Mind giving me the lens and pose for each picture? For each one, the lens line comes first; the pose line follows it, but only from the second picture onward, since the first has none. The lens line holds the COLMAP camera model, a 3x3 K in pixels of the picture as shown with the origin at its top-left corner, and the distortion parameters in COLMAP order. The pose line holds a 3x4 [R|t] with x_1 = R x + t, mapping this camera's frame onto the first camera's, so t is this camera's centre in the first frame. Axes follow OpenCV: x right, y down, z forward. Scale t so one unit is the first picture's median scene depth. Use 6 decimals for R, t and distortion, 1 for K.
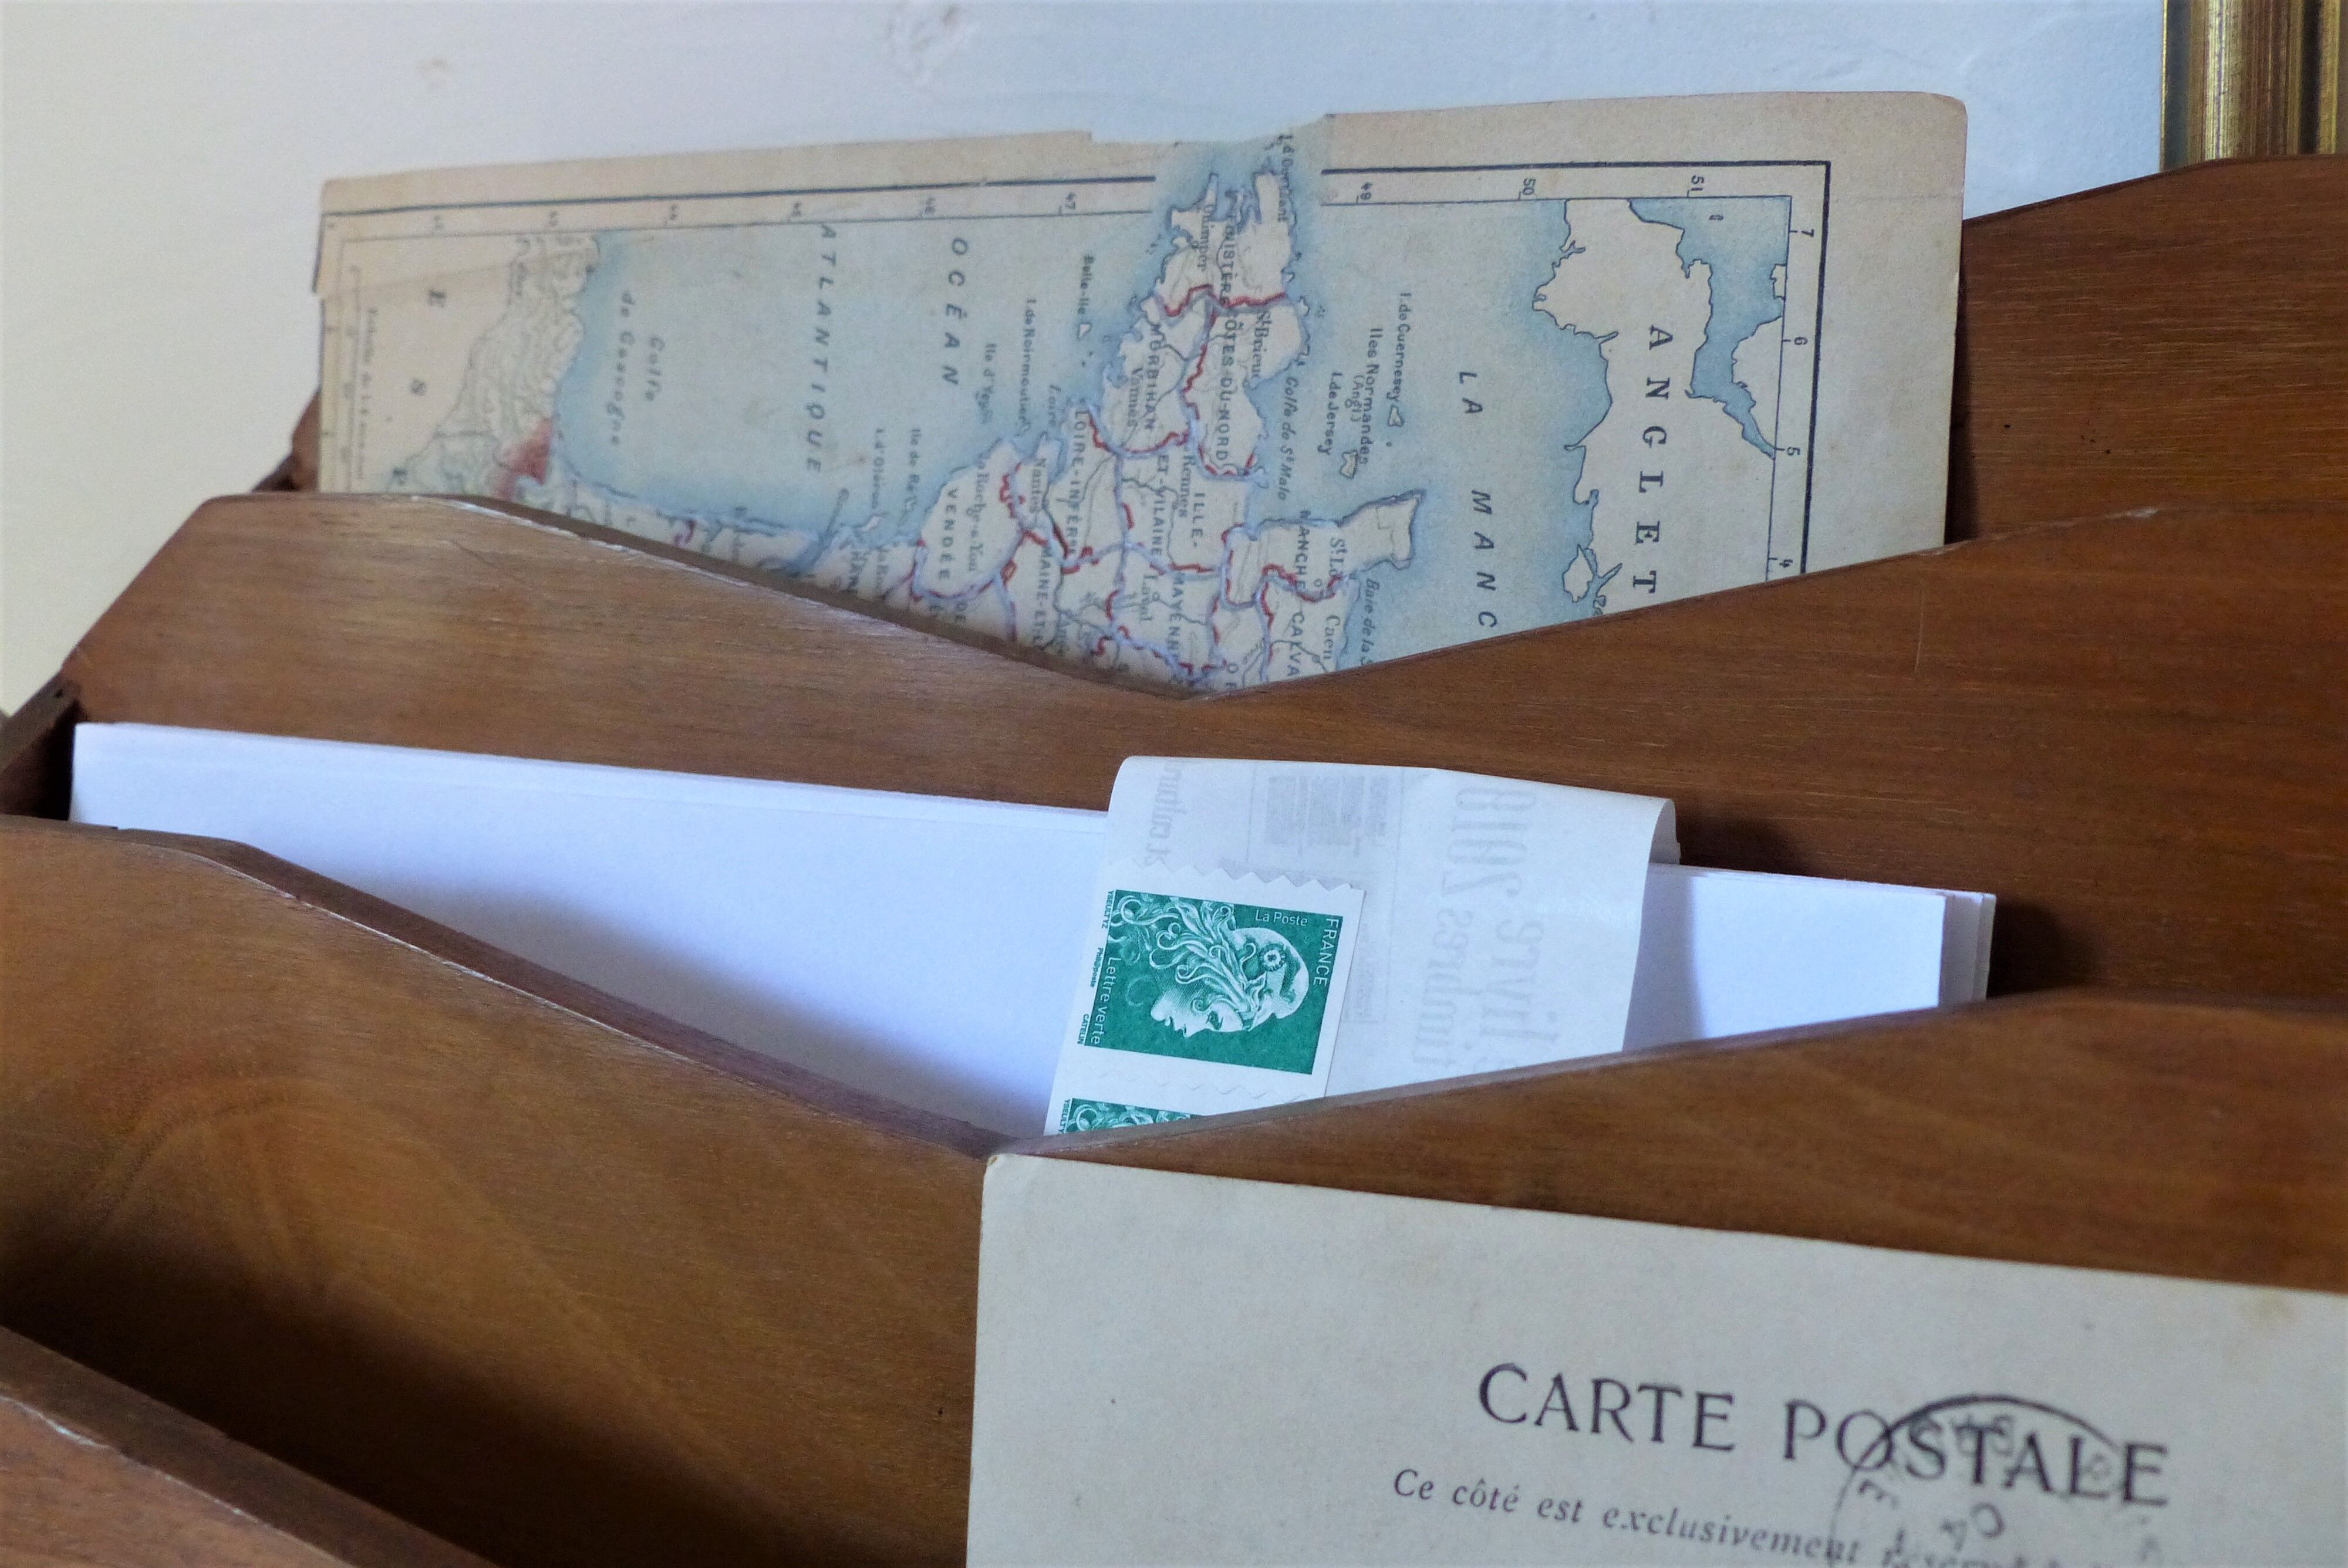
lens RADIAL K [[2616.9, 0, 1164.3], [0, 2616.9, 791.8], [0, 0, 1]] dist [-0.034857, 0.000000]
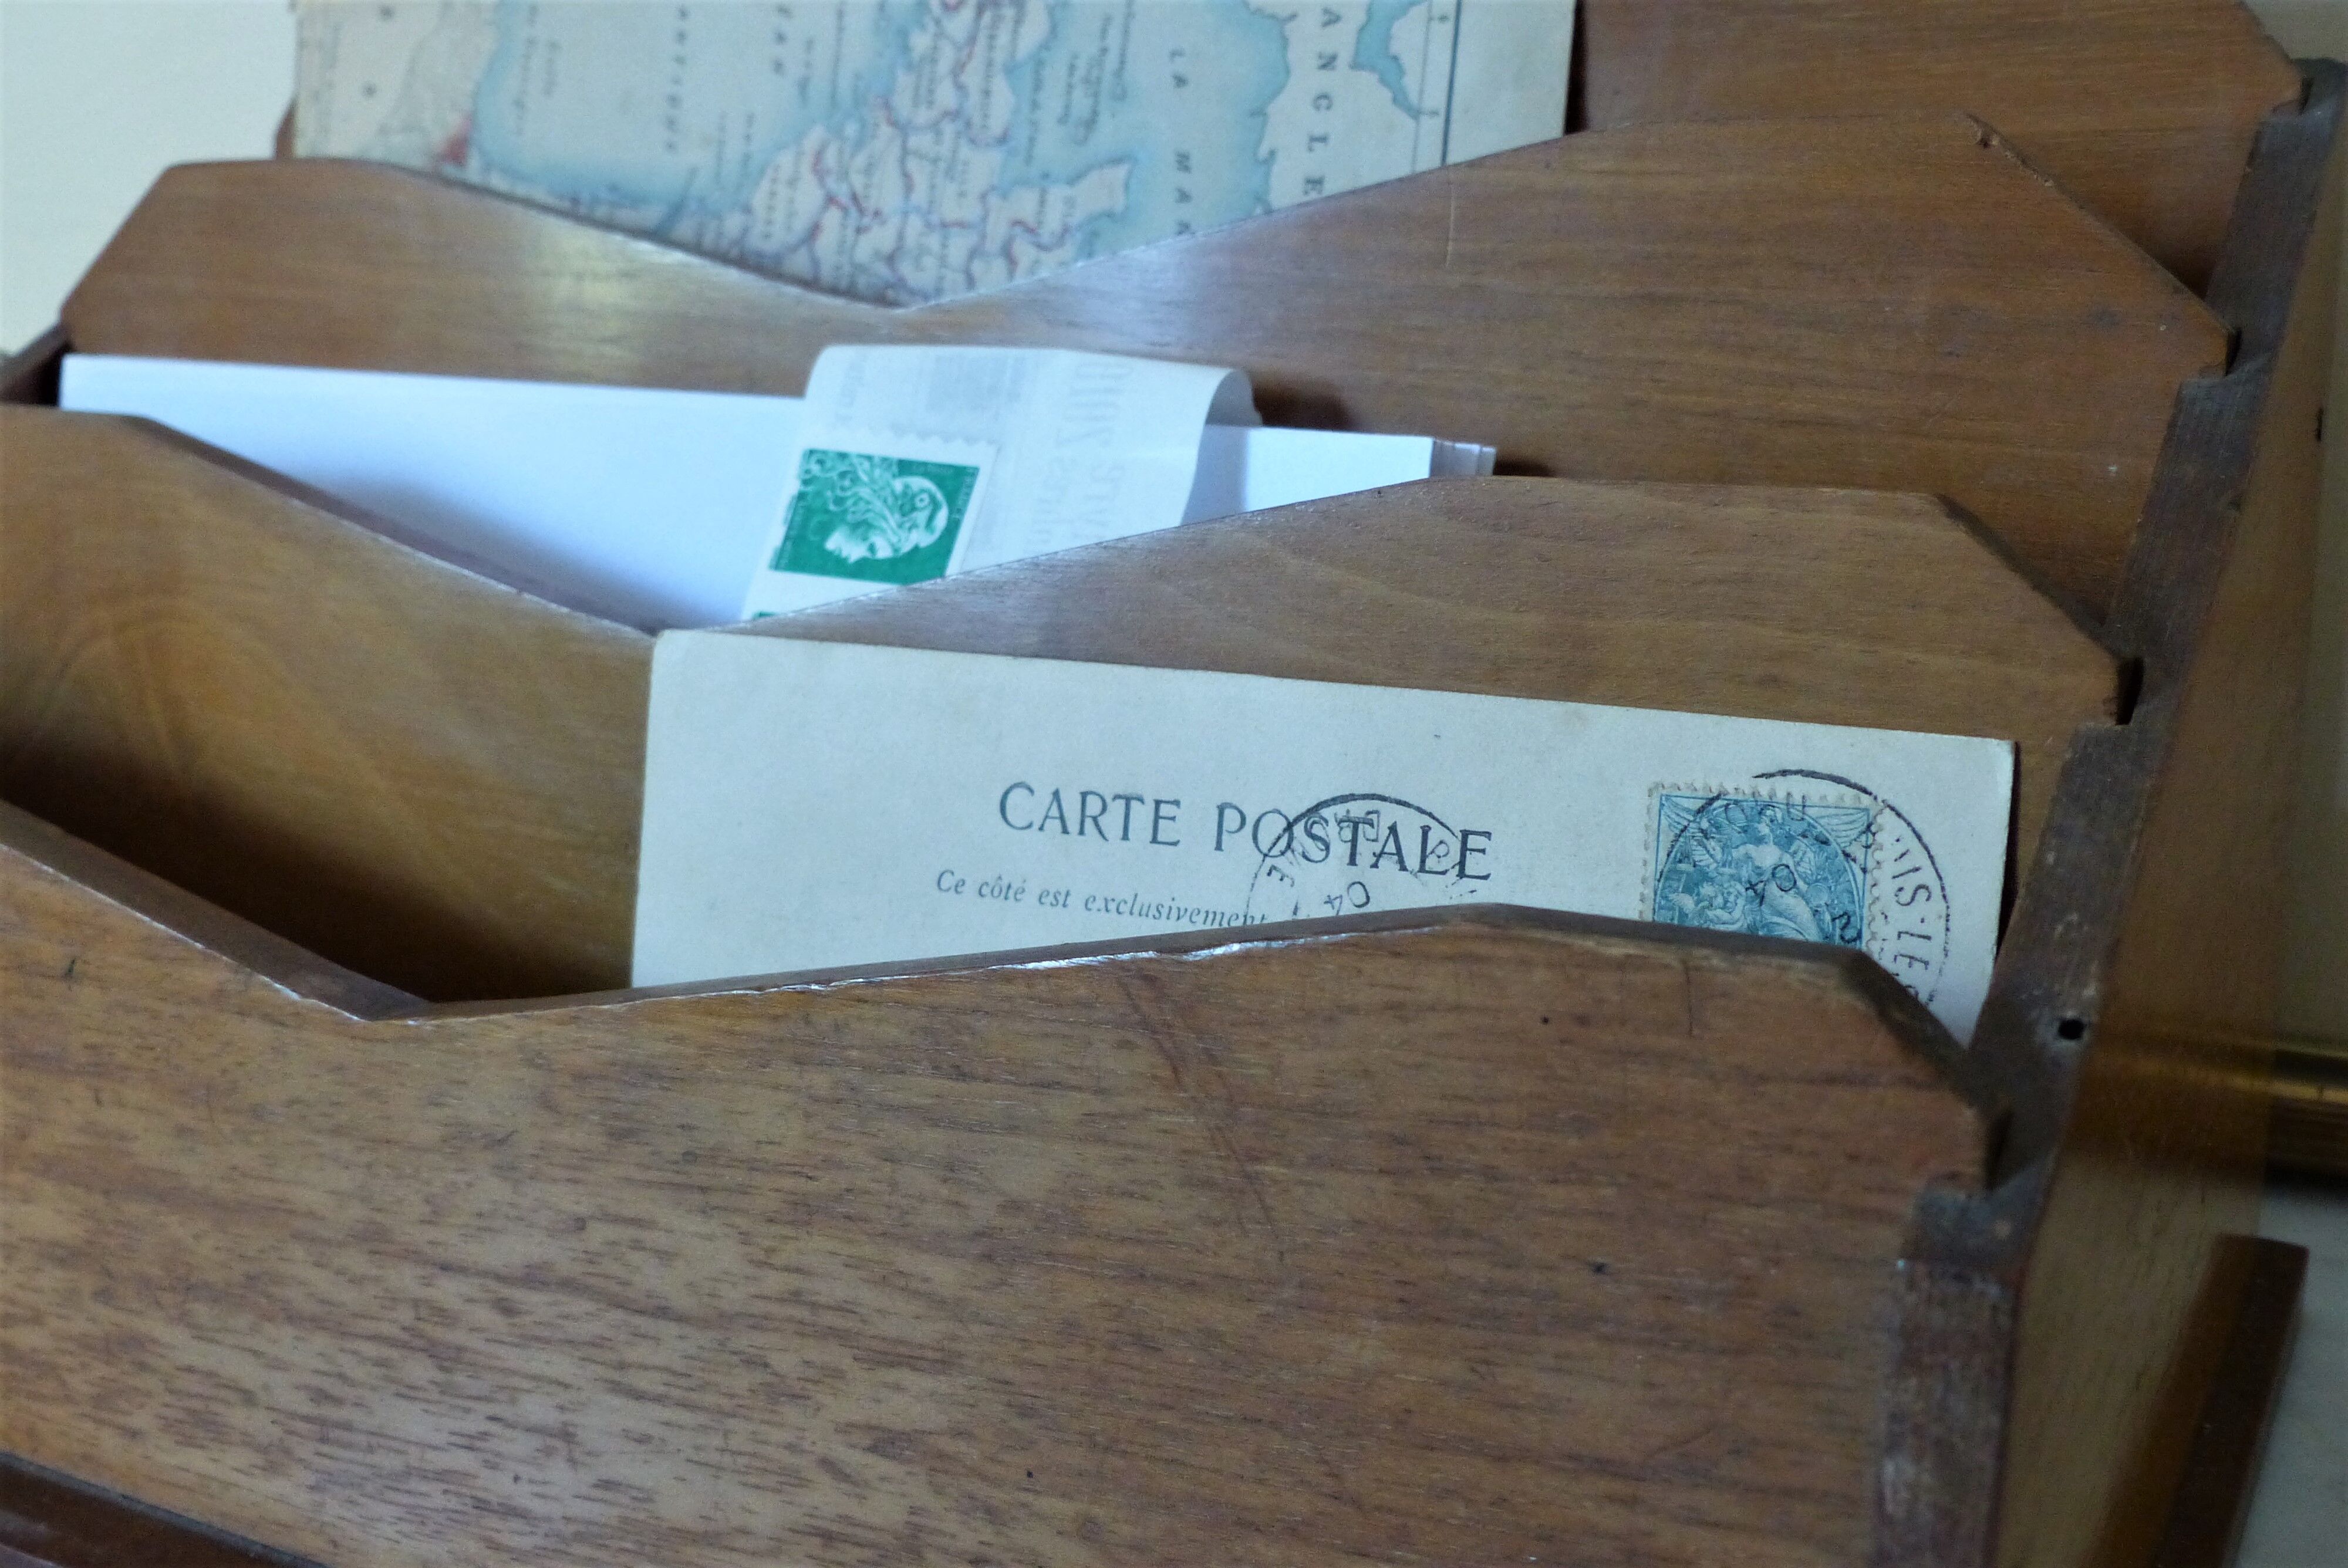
lens RADIAL K [[2616.9, 0, 1177.6], [0, 2616.9, 782.0], [0, 0, 1]] dist [-0.034857, 0.000000]
pose [[0.995250, 0.035809, -0.090525, 0.254746], [-0.033168, 0.998984, 0.030518, 0.142492], [0.091526, -0.027371, 0.995426, -0.188046]]
